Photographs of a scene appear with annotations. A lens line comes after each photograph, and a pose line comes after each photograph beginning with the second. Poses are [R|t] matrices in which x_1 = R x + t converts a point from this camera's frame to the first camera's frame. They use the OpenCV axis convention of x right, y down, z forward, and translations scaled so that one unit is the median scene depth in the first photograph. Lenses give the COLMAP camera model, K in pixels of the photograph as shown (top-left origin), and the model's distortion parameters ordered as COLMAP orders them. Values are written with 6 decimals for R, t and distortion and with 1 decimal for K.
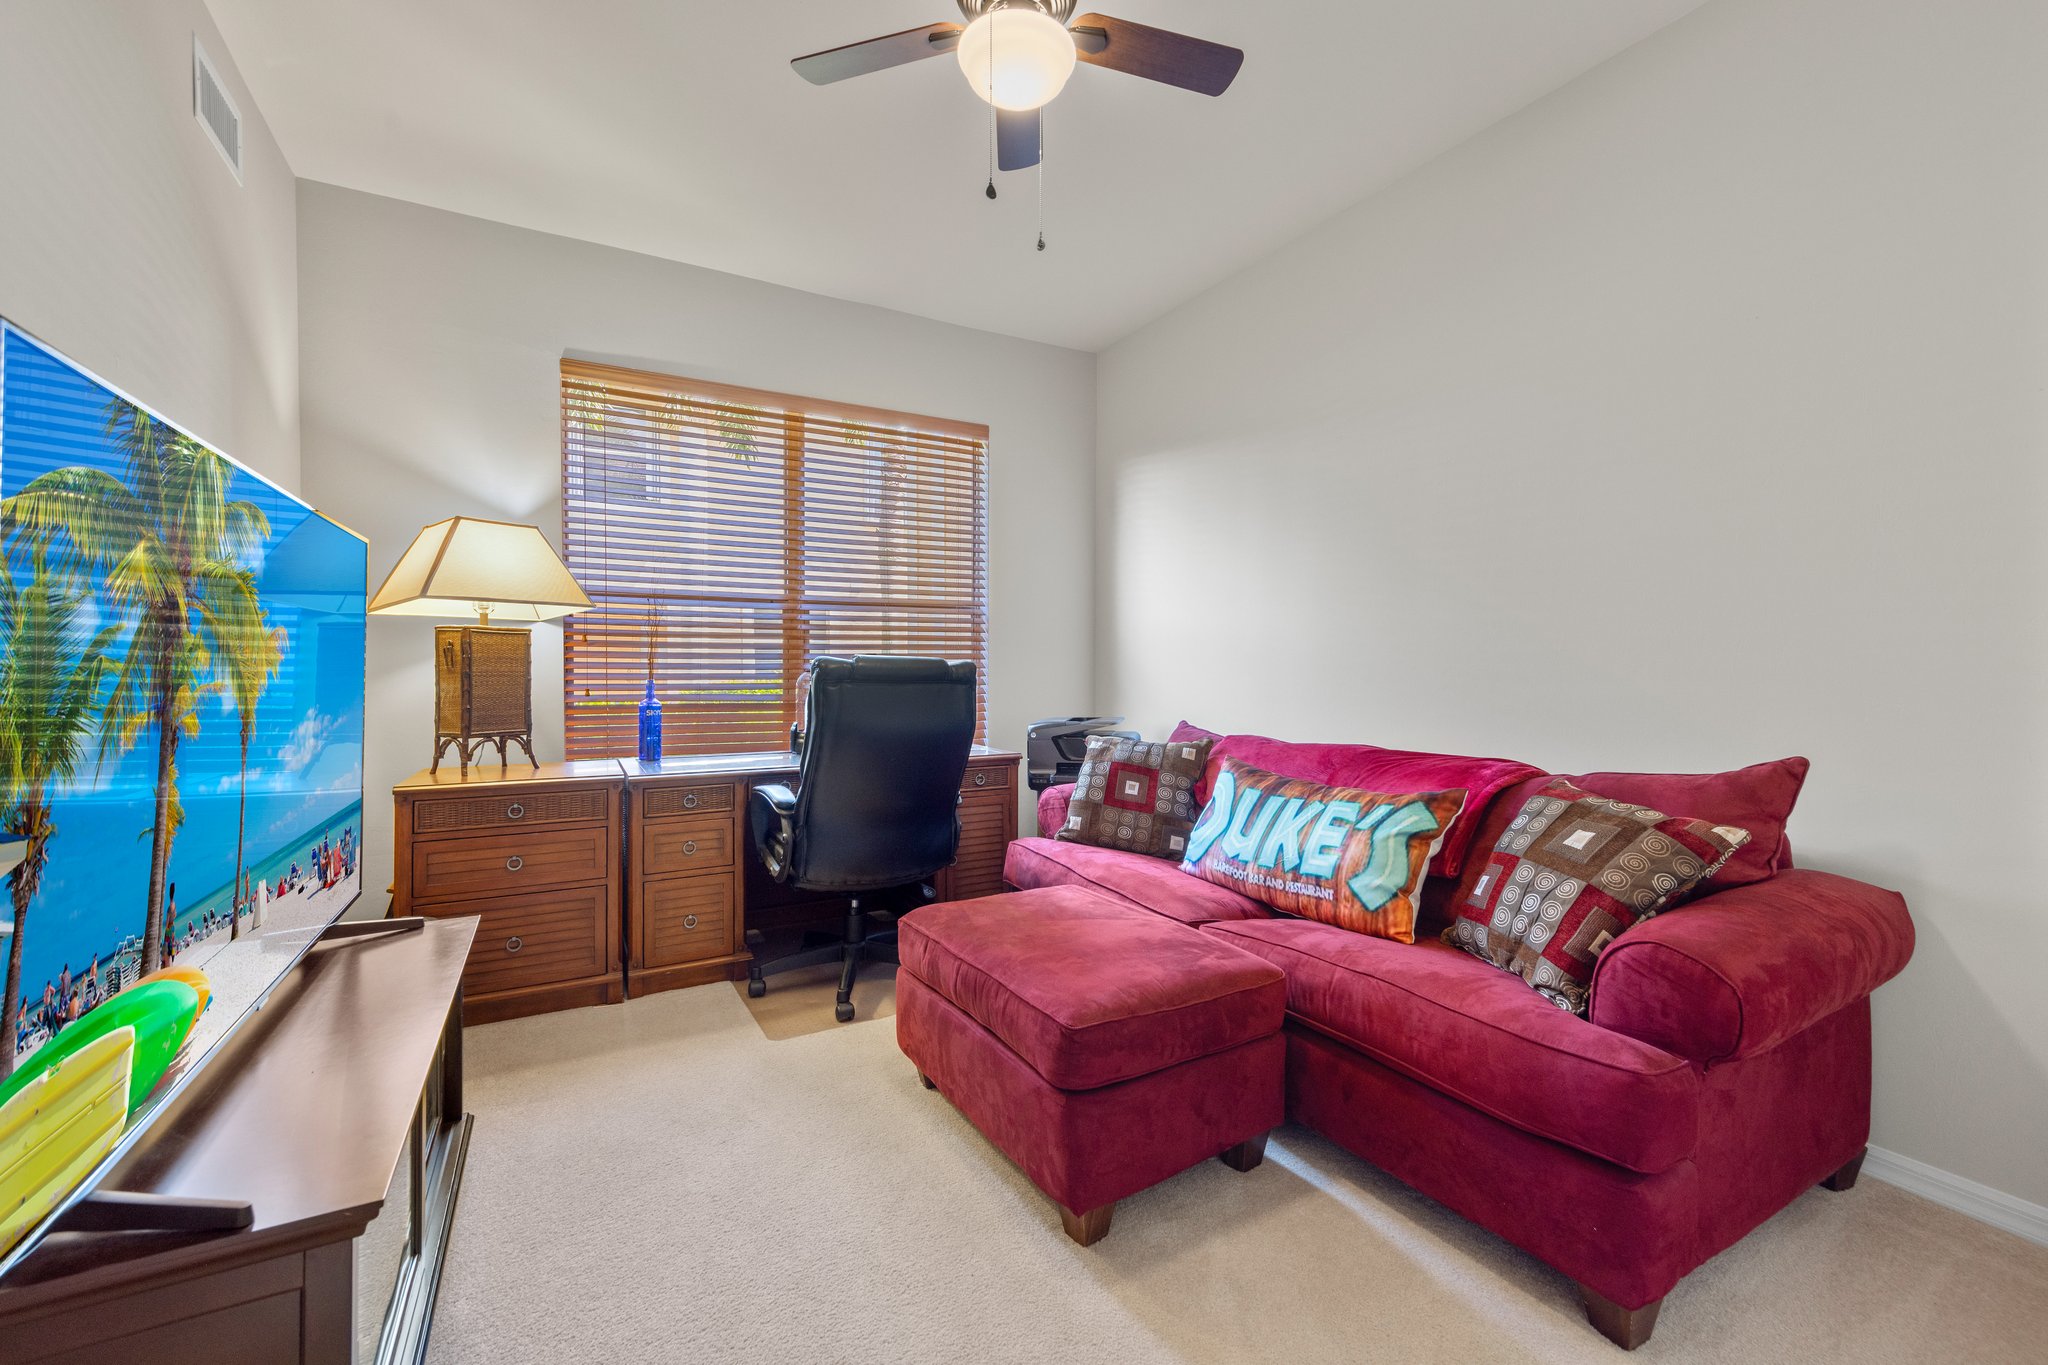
lens RADIAL K [[825.6, 0, 1018.8], [0, 825.6, 672.9], [0, 0, 1]] dist [-0.001216, -0.000072]
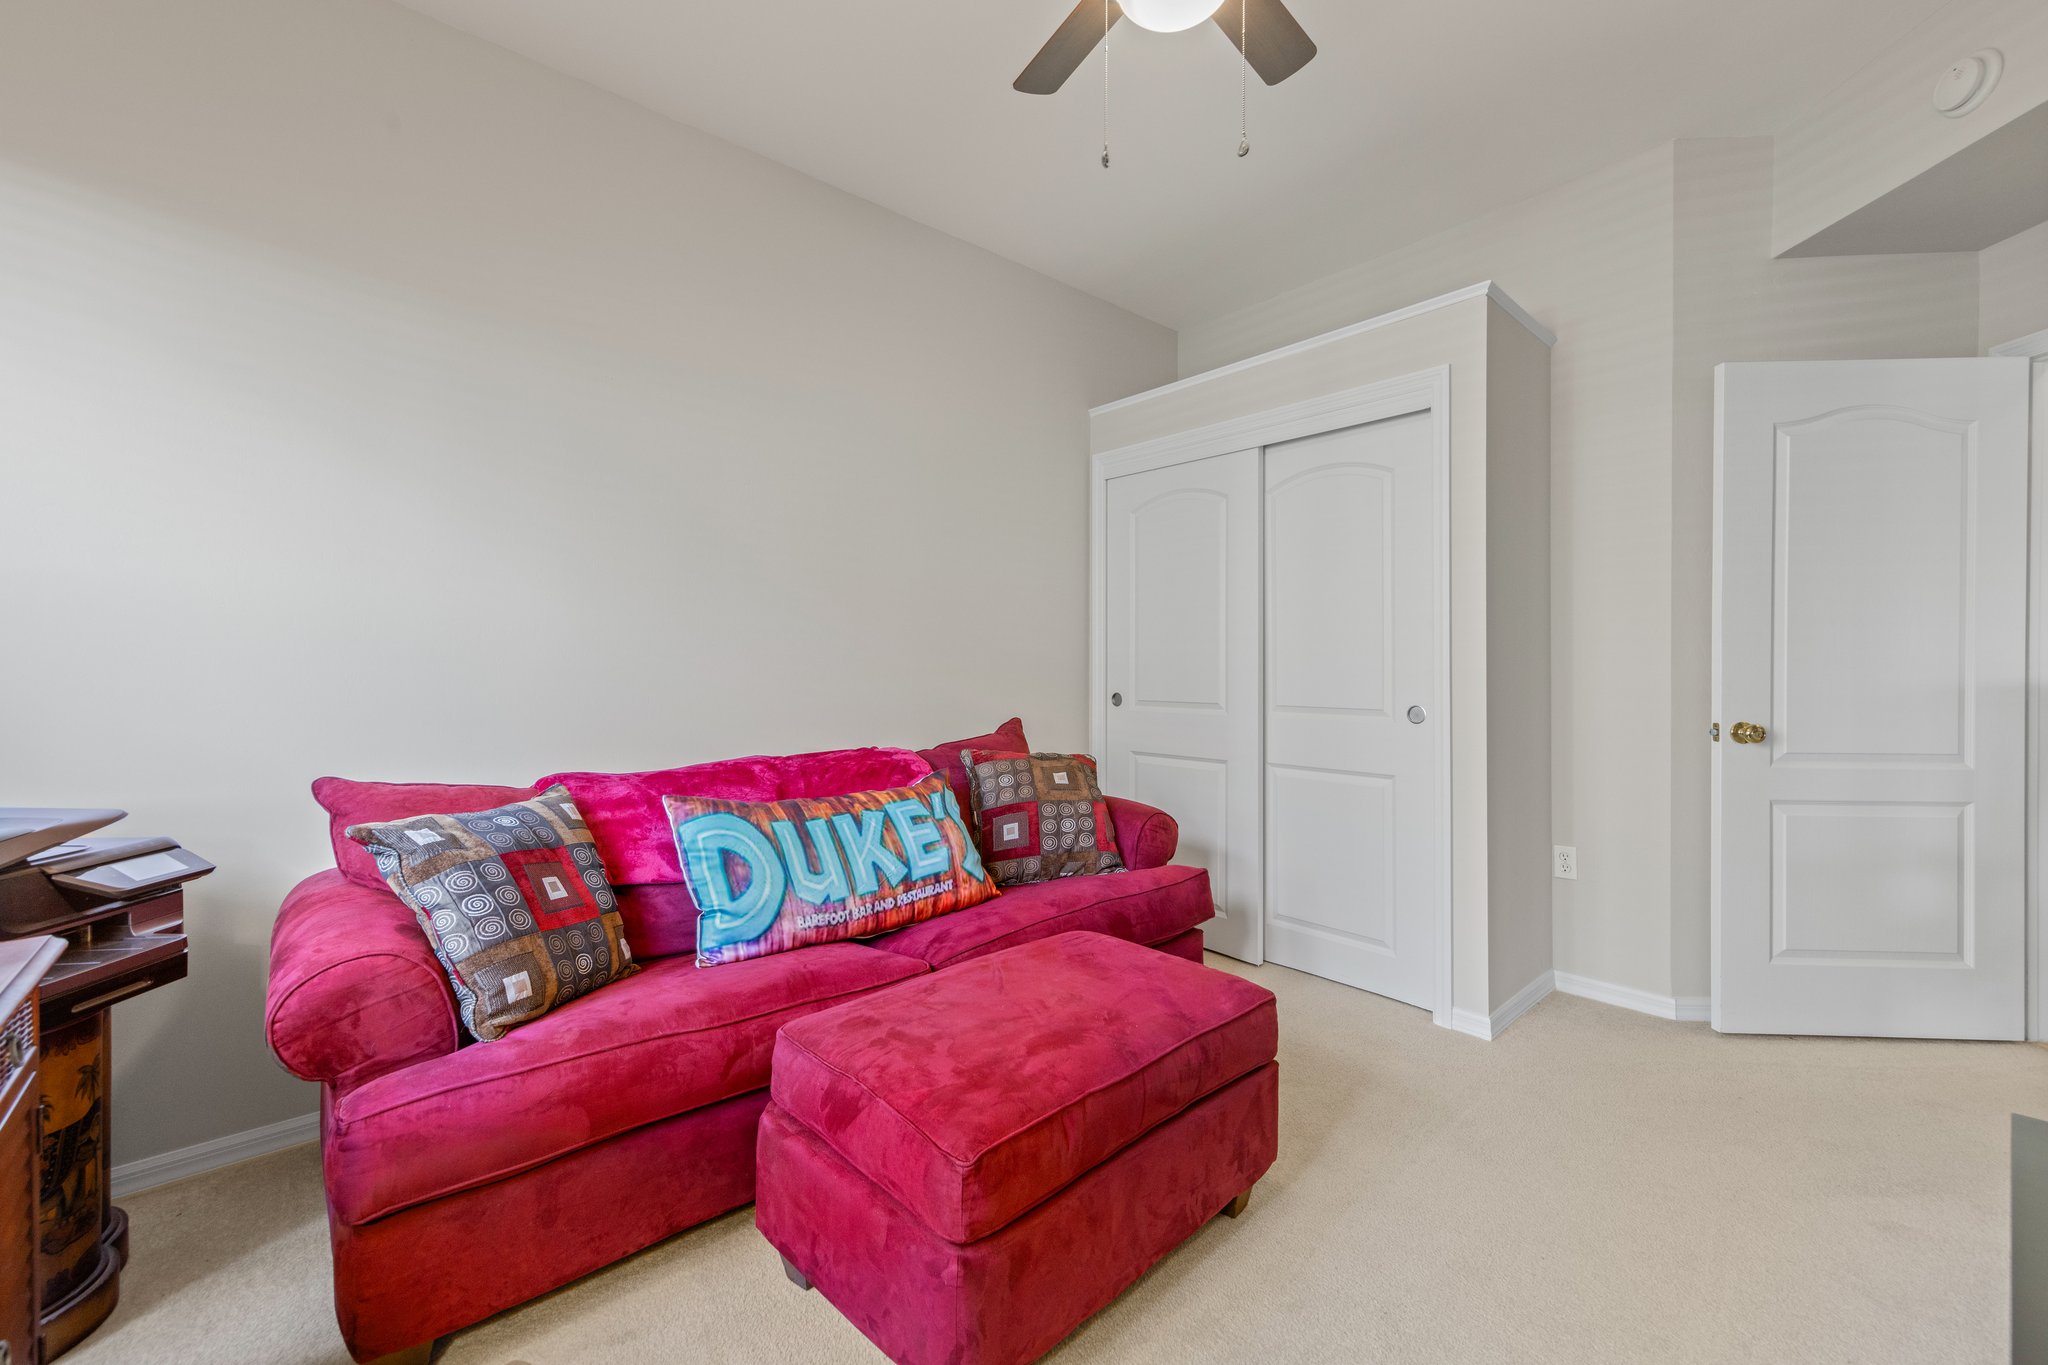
lens RADIAL K [[825.6, 0, 1020.8], [0, 825.6, 672.1], [0, 0, 1]] dist [-0.001216, -0.000072]
pose [[-0.221854, -0.010476, 0.975024, -0.632535], [0.004945, 0.999917, 0.011869, -0.017151], [-0.975067, 0.007454, -0.221784, 1.065671]]
